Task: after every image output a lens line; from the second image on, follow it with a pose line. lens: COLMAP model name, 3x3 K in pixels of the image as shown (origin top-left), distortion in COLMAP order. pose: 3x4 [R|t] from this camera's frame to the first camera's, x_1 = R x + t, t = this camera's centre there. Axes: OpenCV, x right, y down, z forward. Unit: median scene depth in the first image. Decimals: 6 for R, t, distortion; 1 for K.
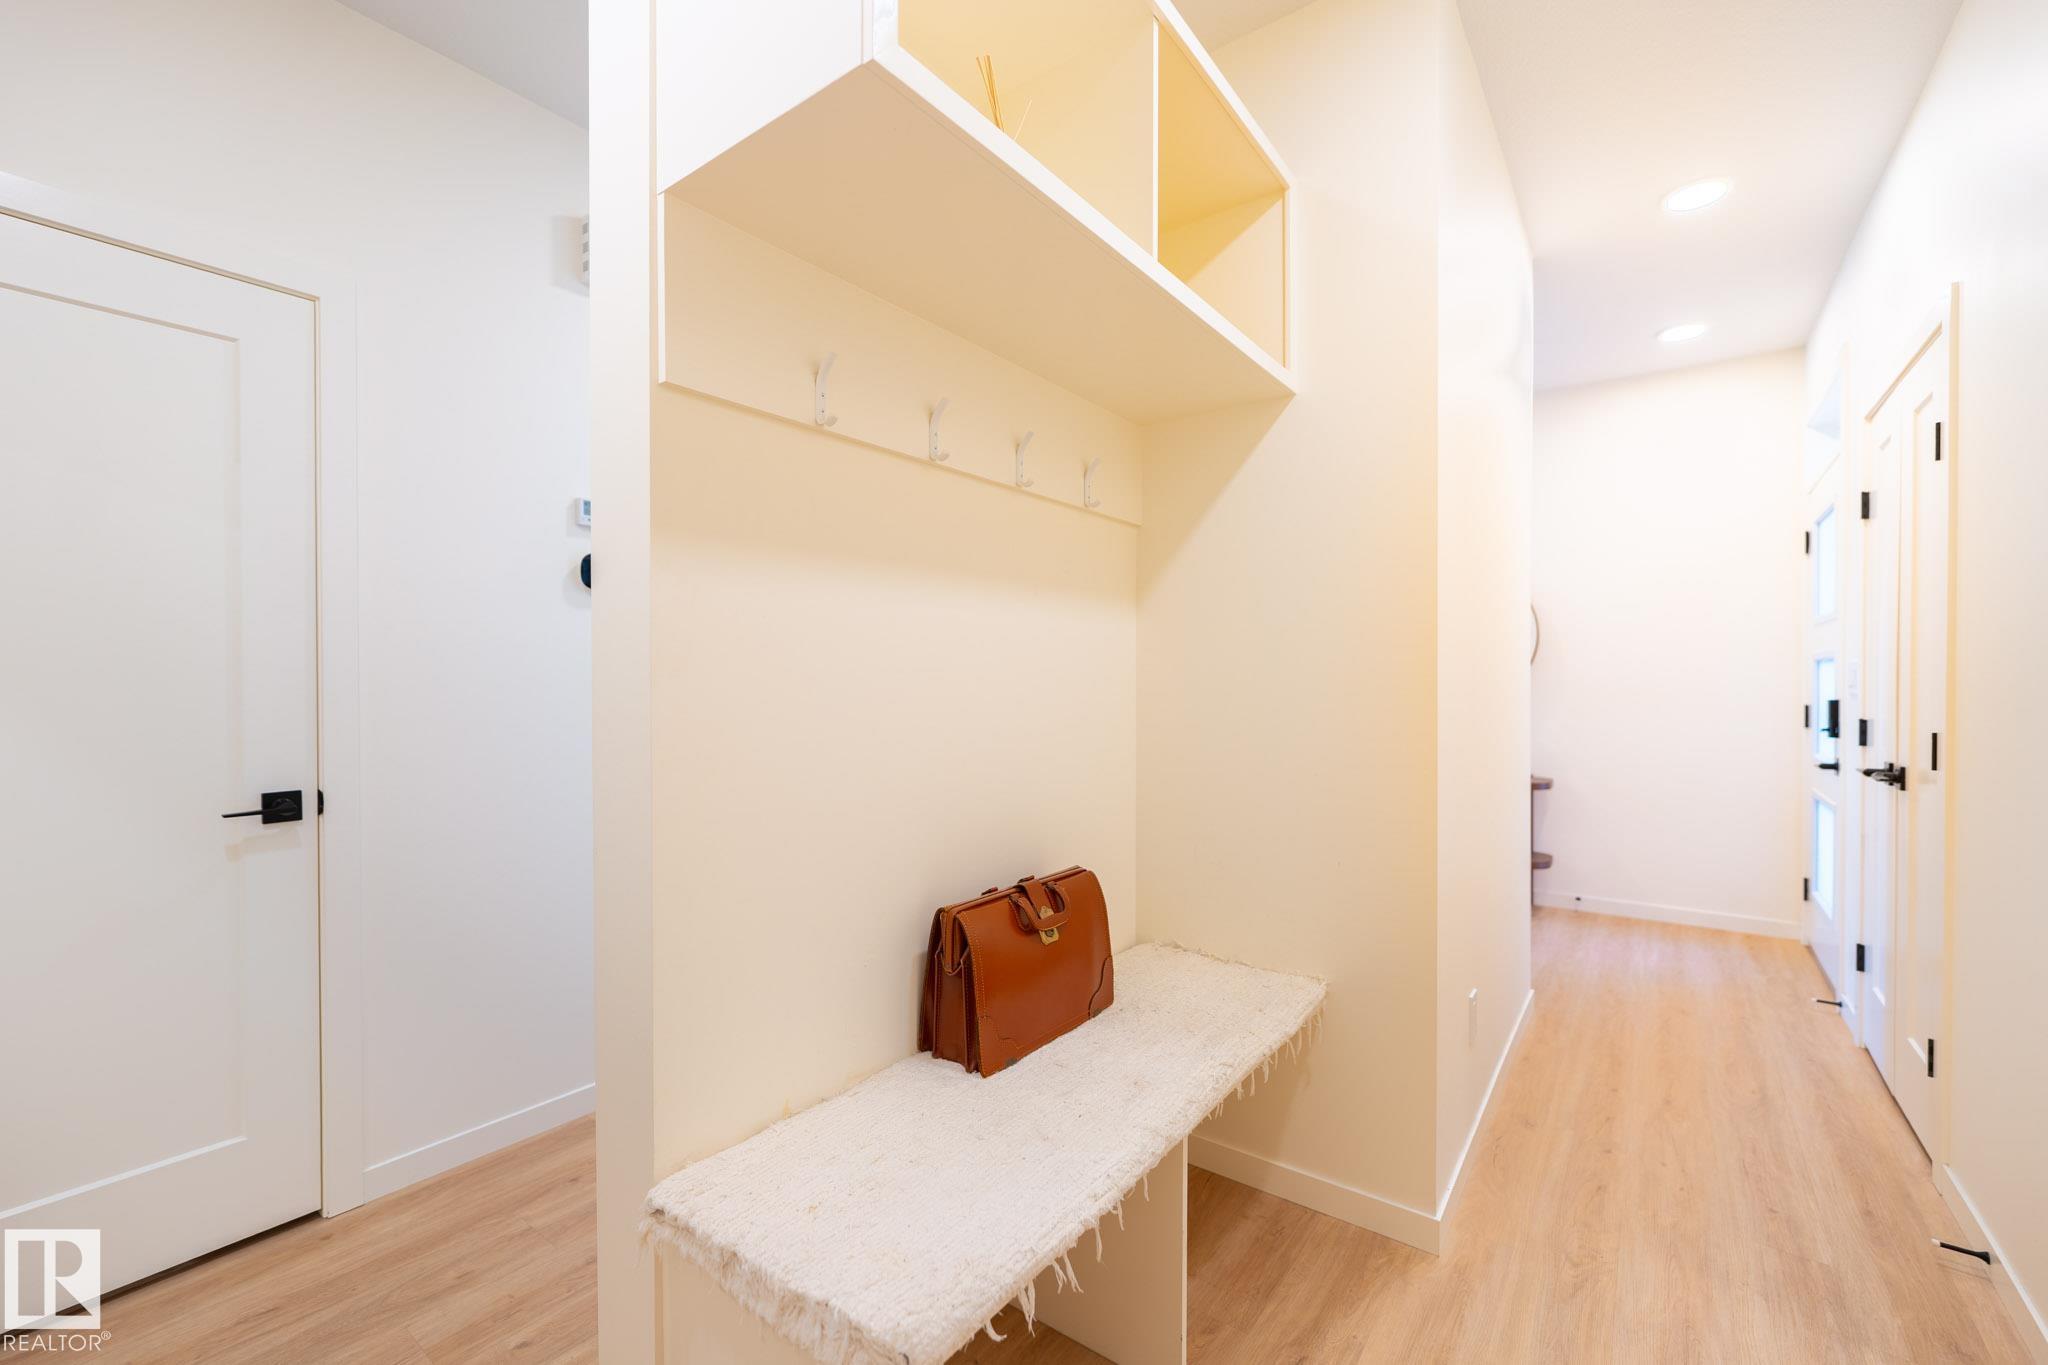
lens RADIAL K [[829.4, 0, 1021.8], [0, 829.4, 689.4], [0, 0, 1]] dist [0.001956, 0.000062]
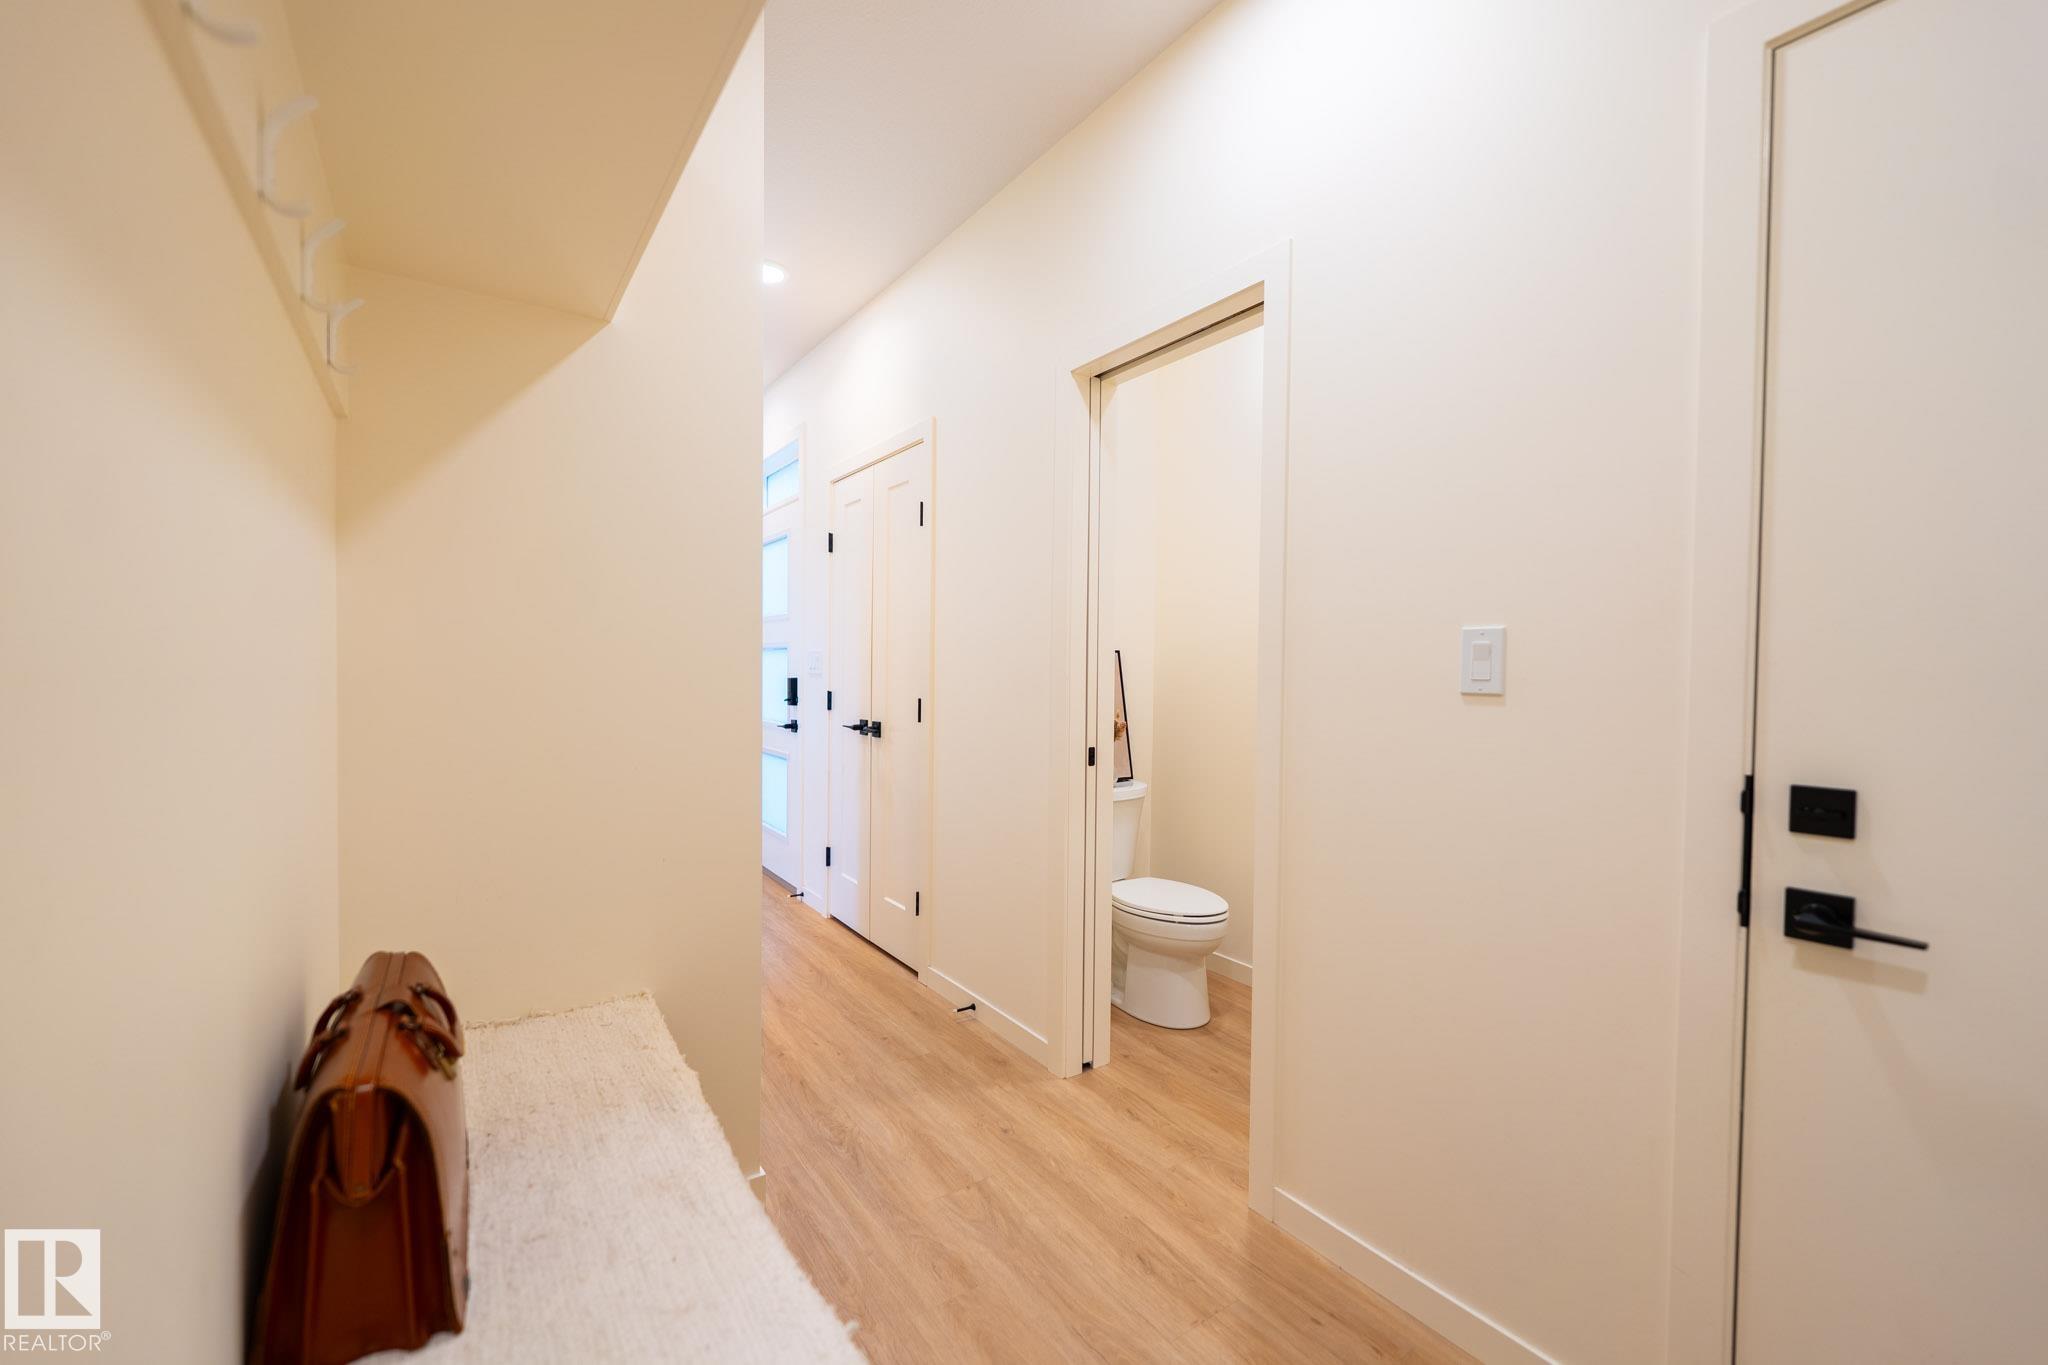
lens RADIAL K [[829.4, 0, 1021.8], [0, 829.4, 689.4], [0, 0, 1]] dist [0.001956, 0.000062]
pose [[0.317991, -0.018628, 0.947911, -0.353813], [-0.007349, 0.999728, 0.022112, -0.001187], [-0.948065, -0.013997, 0.317768, 0.337959]]
